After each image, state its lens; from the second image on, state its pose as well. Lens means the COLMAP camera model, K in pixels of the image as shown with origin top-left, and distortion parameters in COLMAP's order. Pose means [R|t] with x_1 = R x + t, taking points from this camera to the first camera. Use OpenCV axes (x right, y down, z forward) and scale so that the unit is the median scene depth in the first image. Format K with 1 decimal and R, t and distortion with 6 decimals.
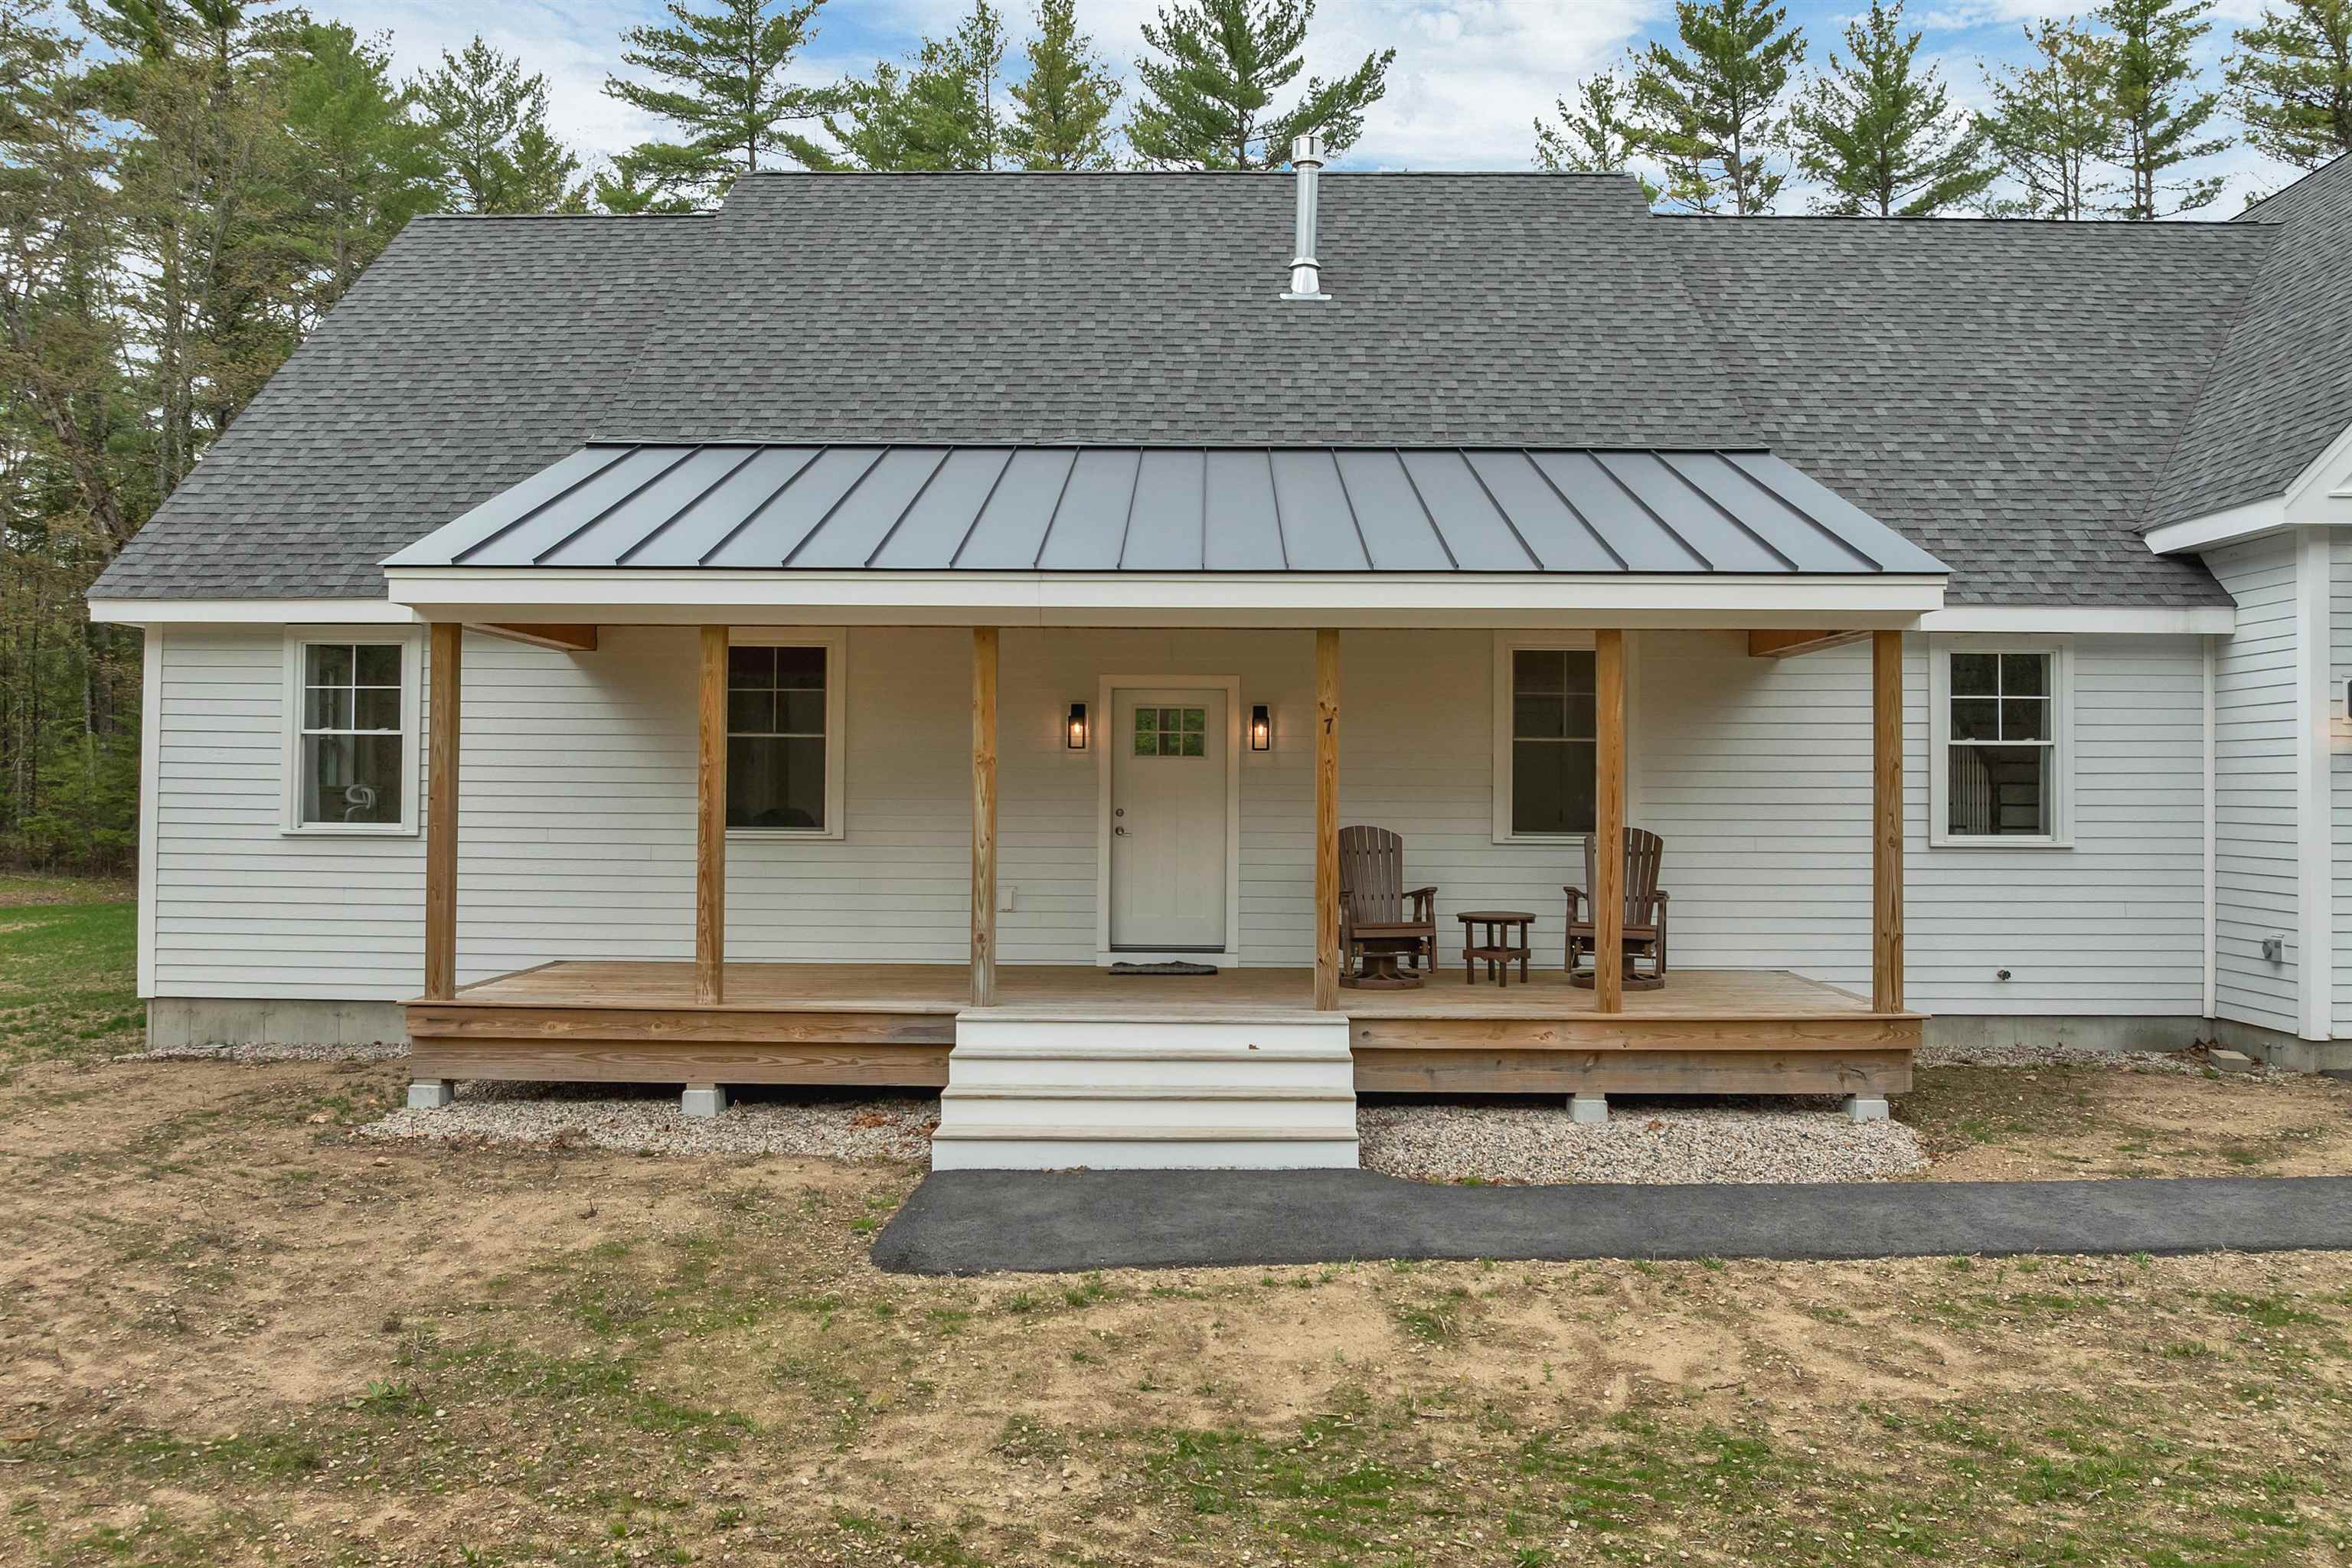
lens RADIAL K [[1695.1, 0, 1169.4], [0, 1695.1, 778.5], [0, 0, 1]] dist [-0.050659, 0.015854]
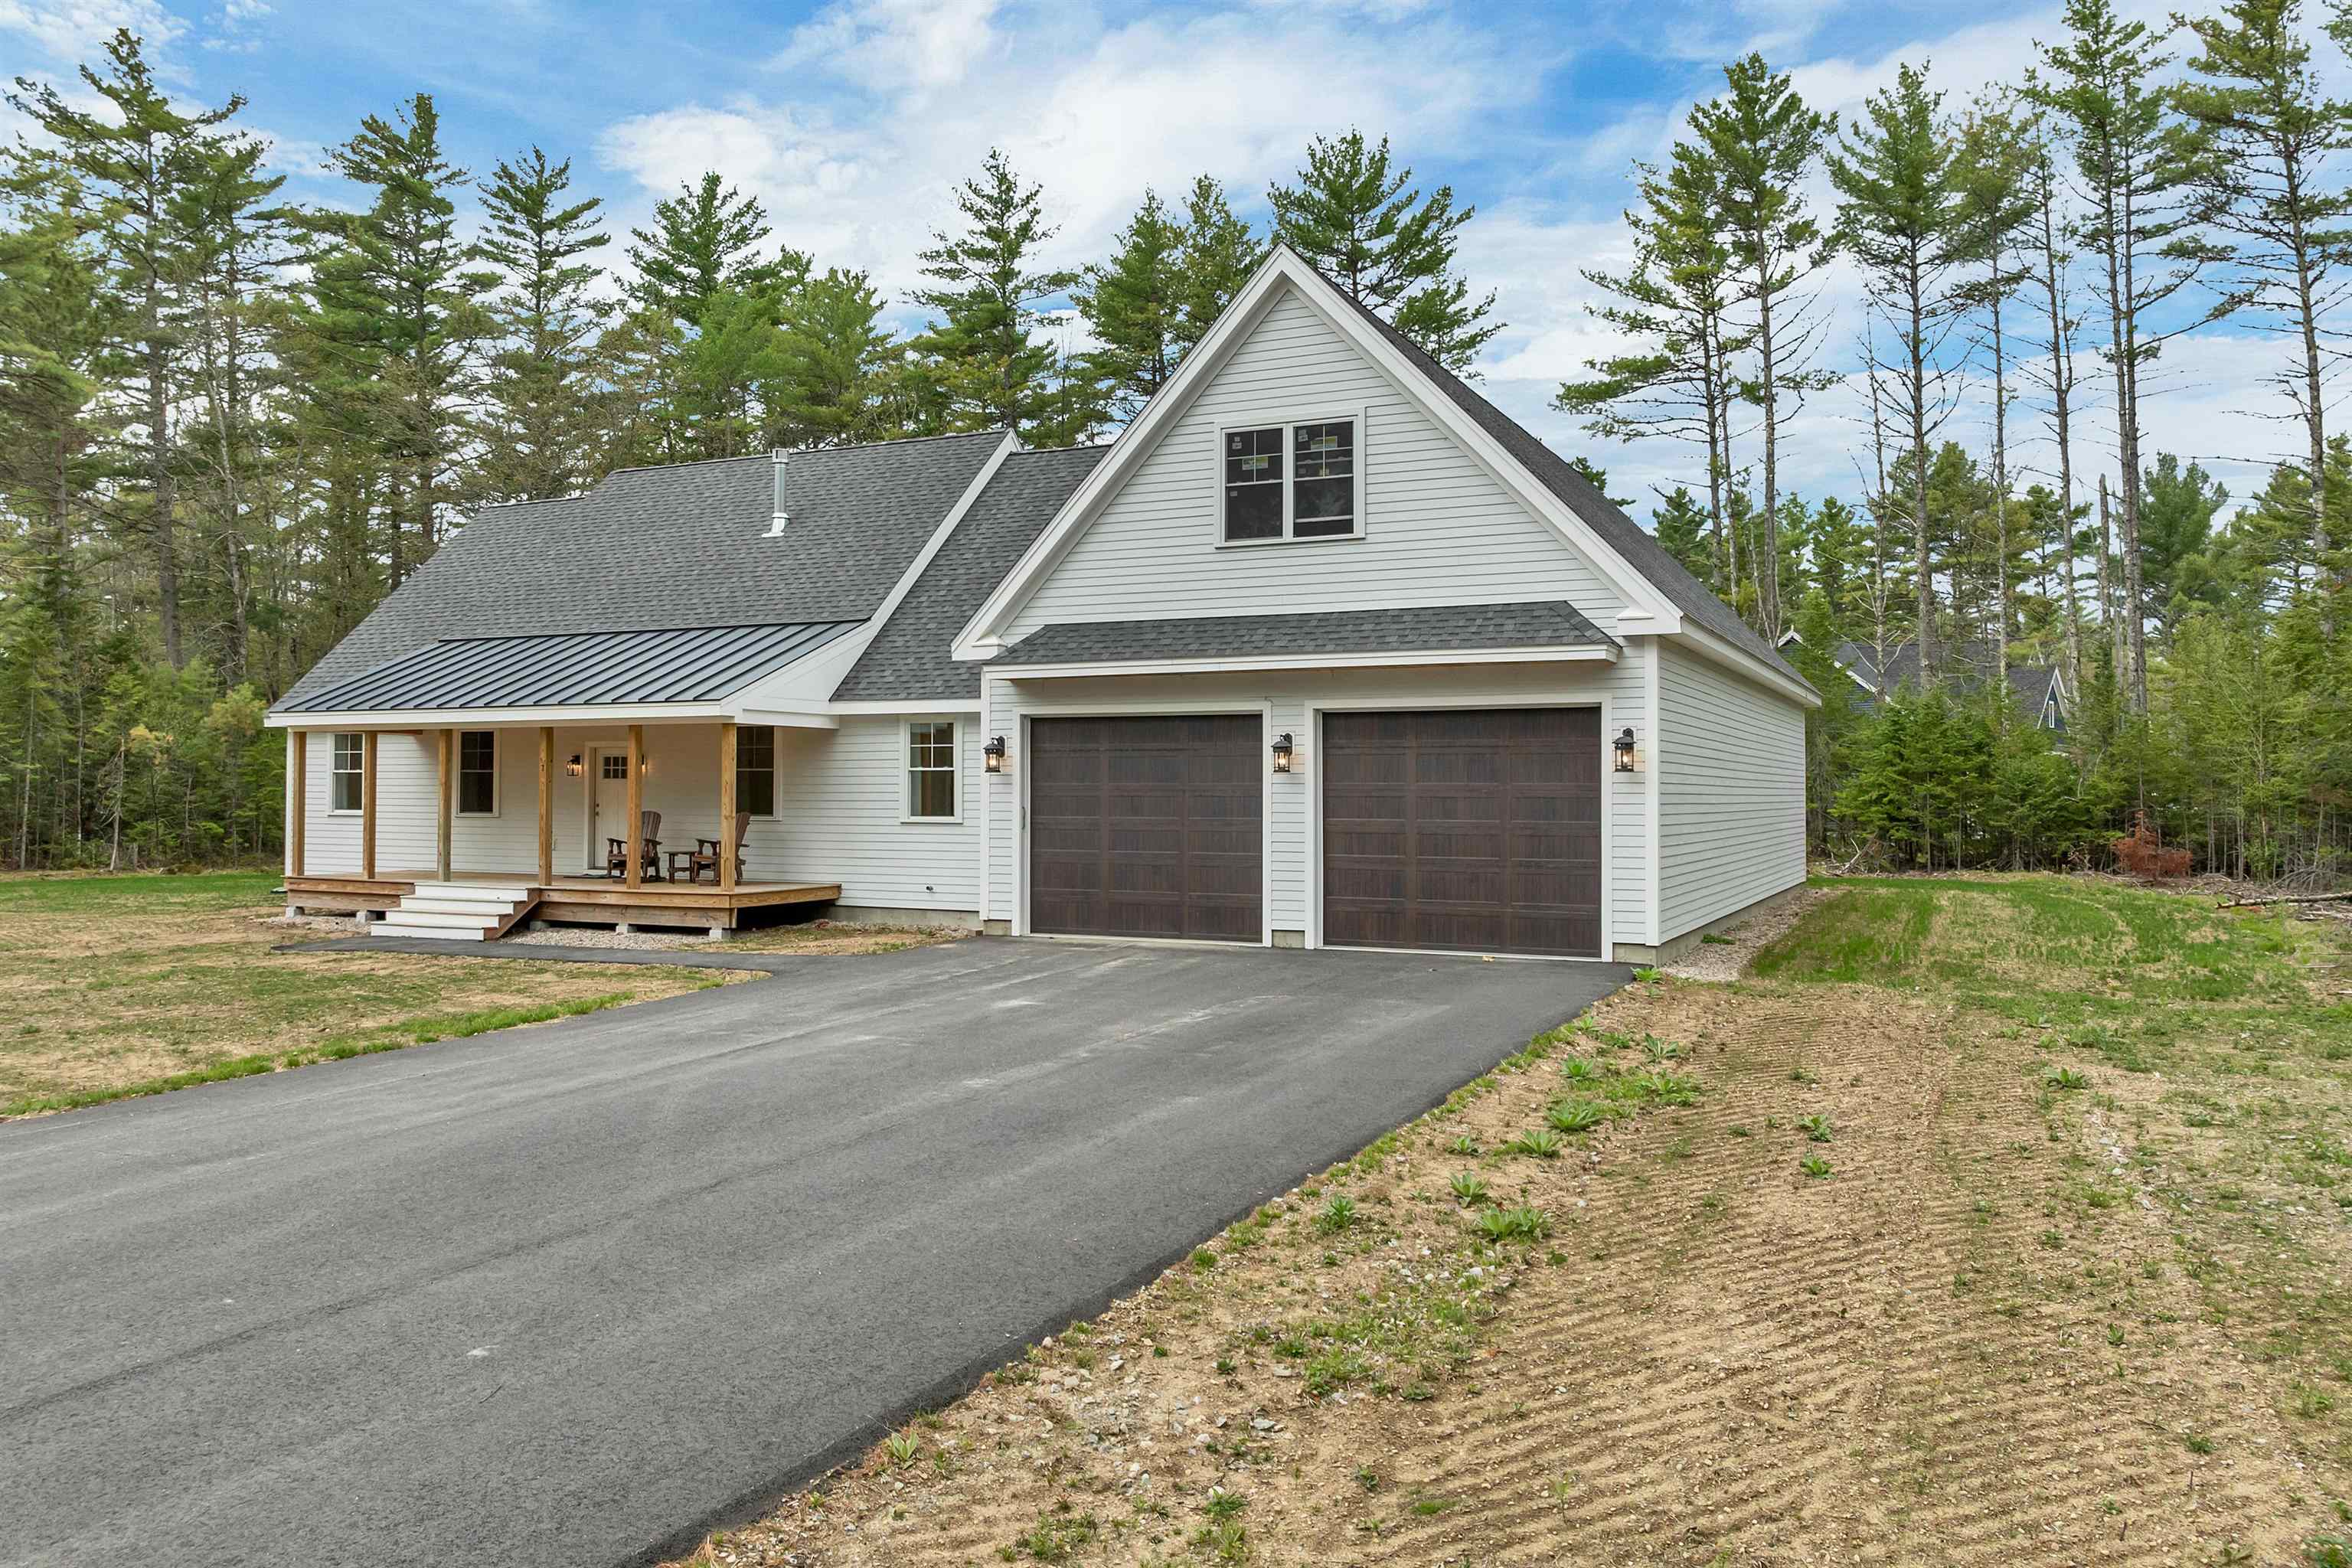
lens RADIAL K [[1695.1, 0, 1173.0], [0, 1695.1, 767.5], [0, 0, 1]] dist [-0.050659, 0.015854]
pose [[0.910534, -0.010145, -0.413309, 1.557382], [0.006375, 0.999925, -0.010500, -0.000551], [0.413384, 0.006926, 0.910530, -0.670332]]
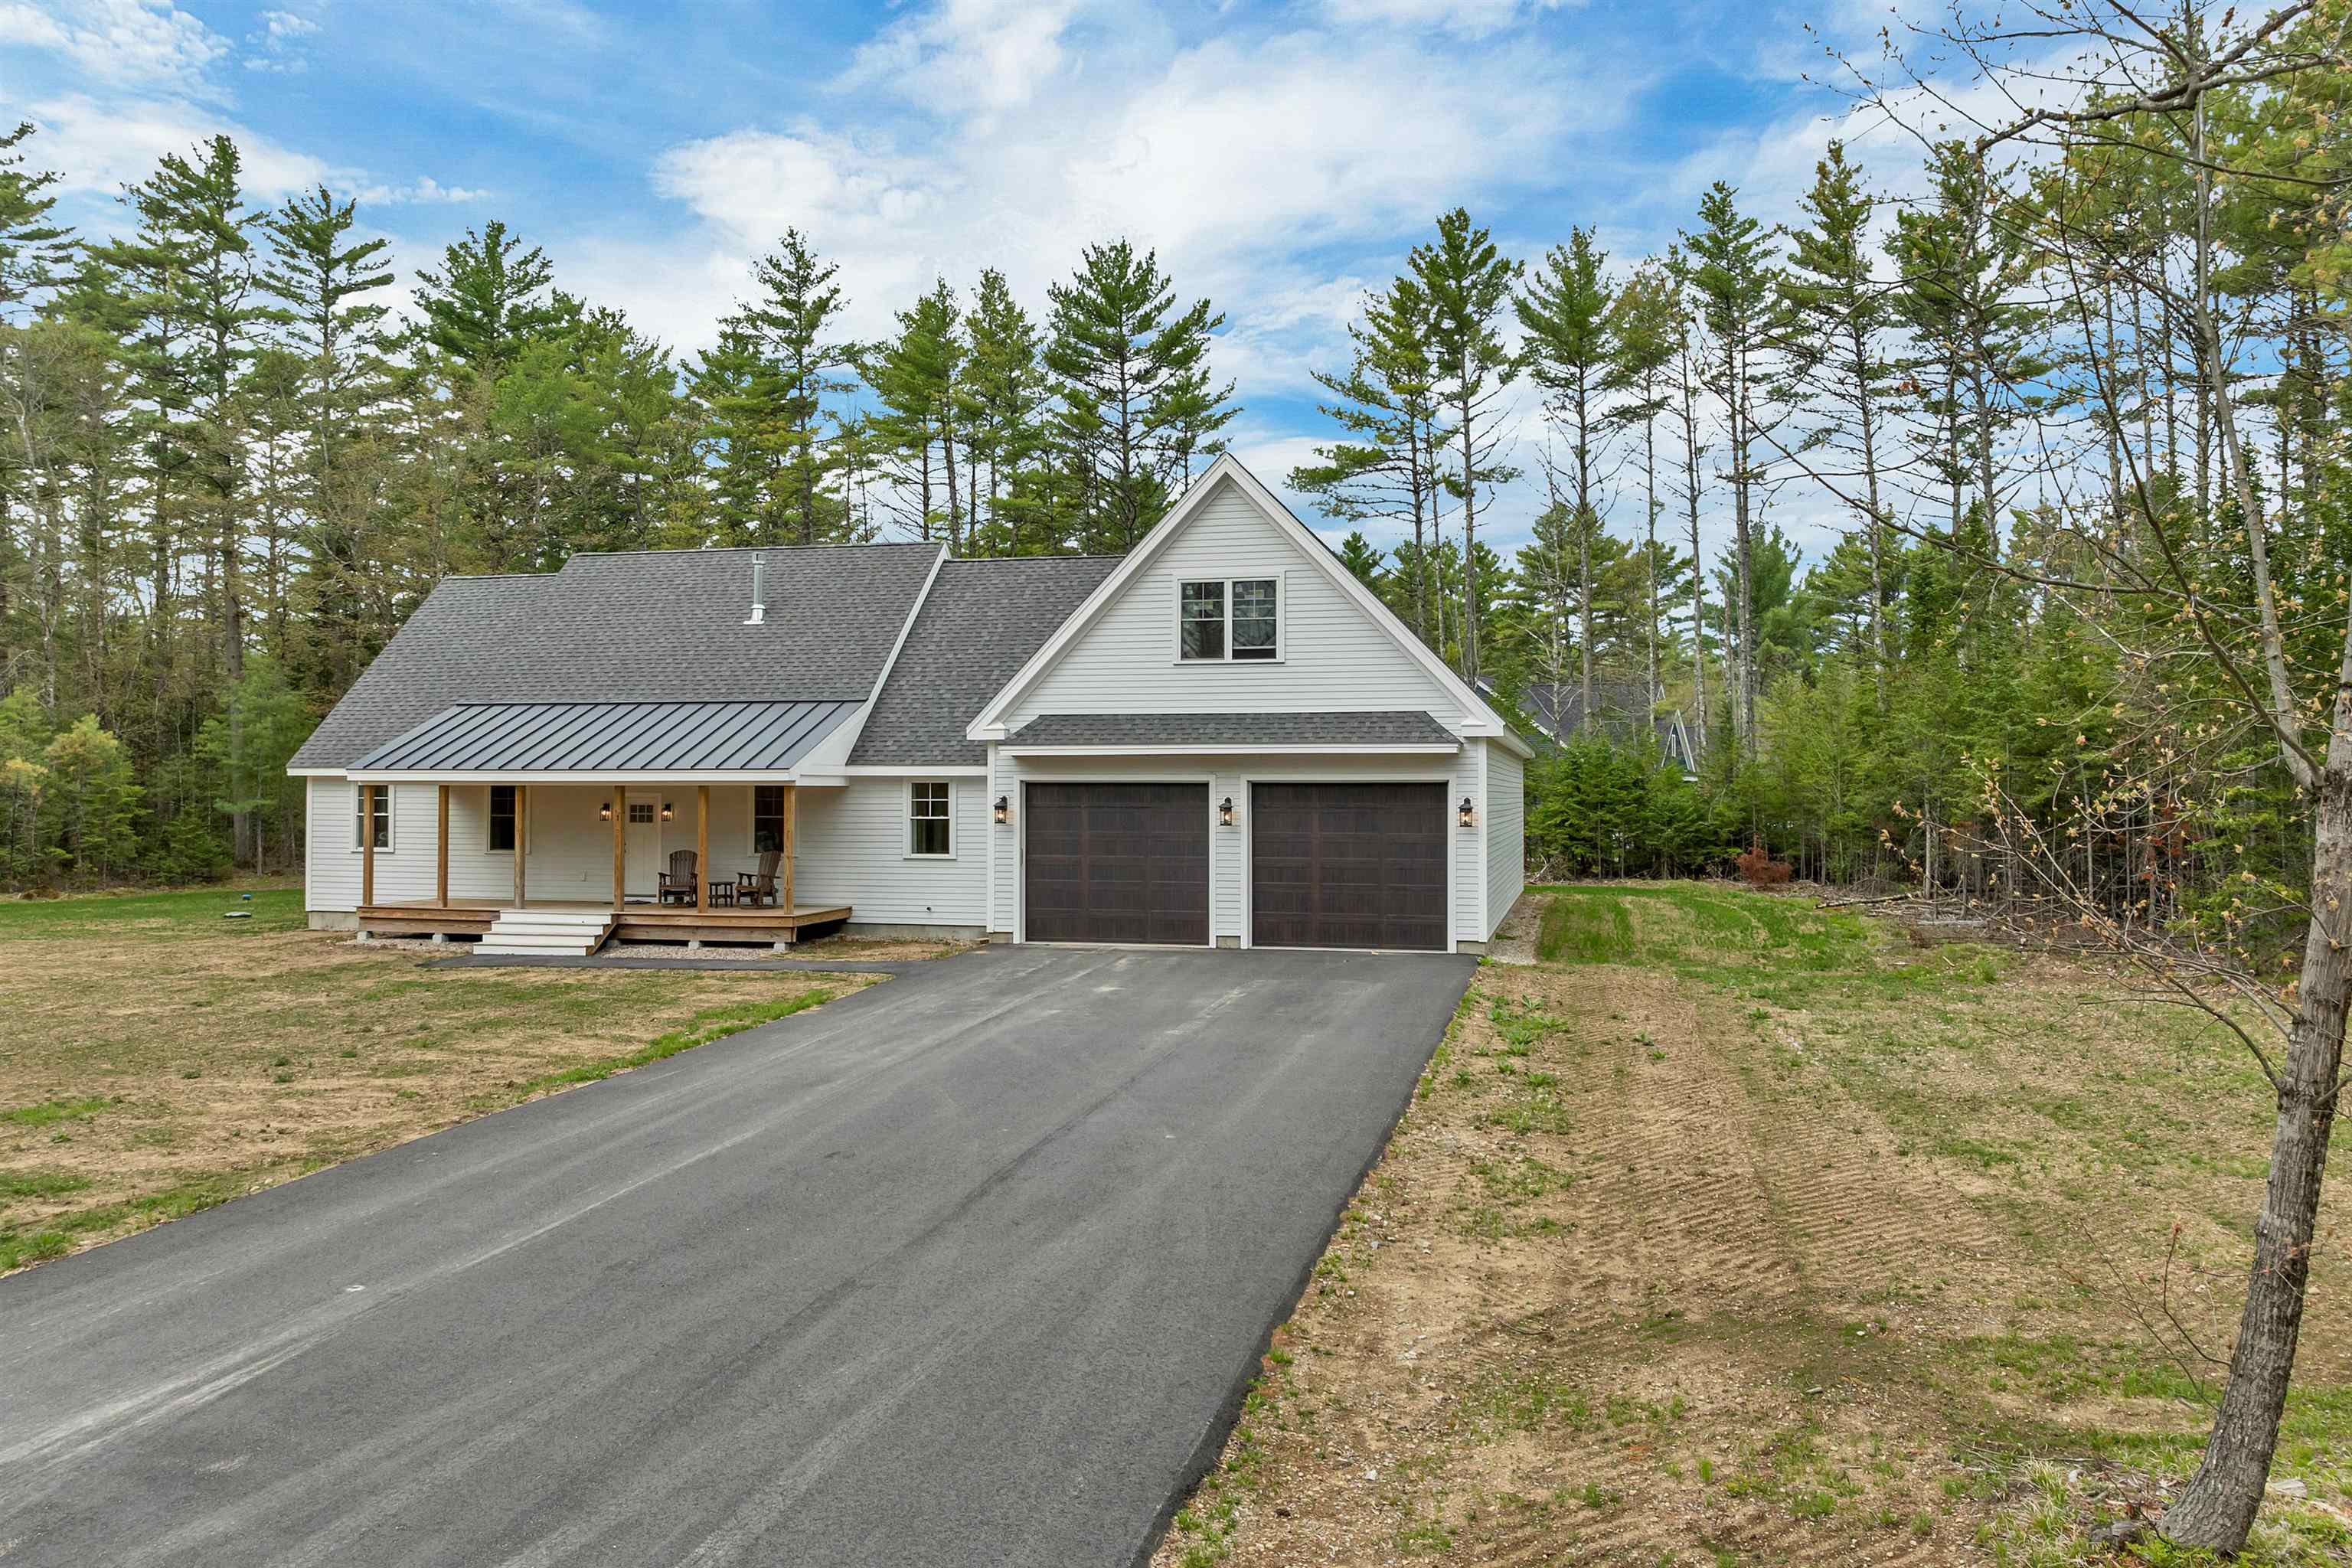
lens RADIAL K [[1695.1, 0, 1171.2], [0, 1695.1, 772.1], [0, 0, 1]] dist [-0.050659, 0.015854]
pose [[0.977138, -0.007623, -0.212469, 1.397890], [0.006452, 0.999960, -0.006200, -0.072349], [0.212508, 0.004688, 0.977148, -1.434736]]
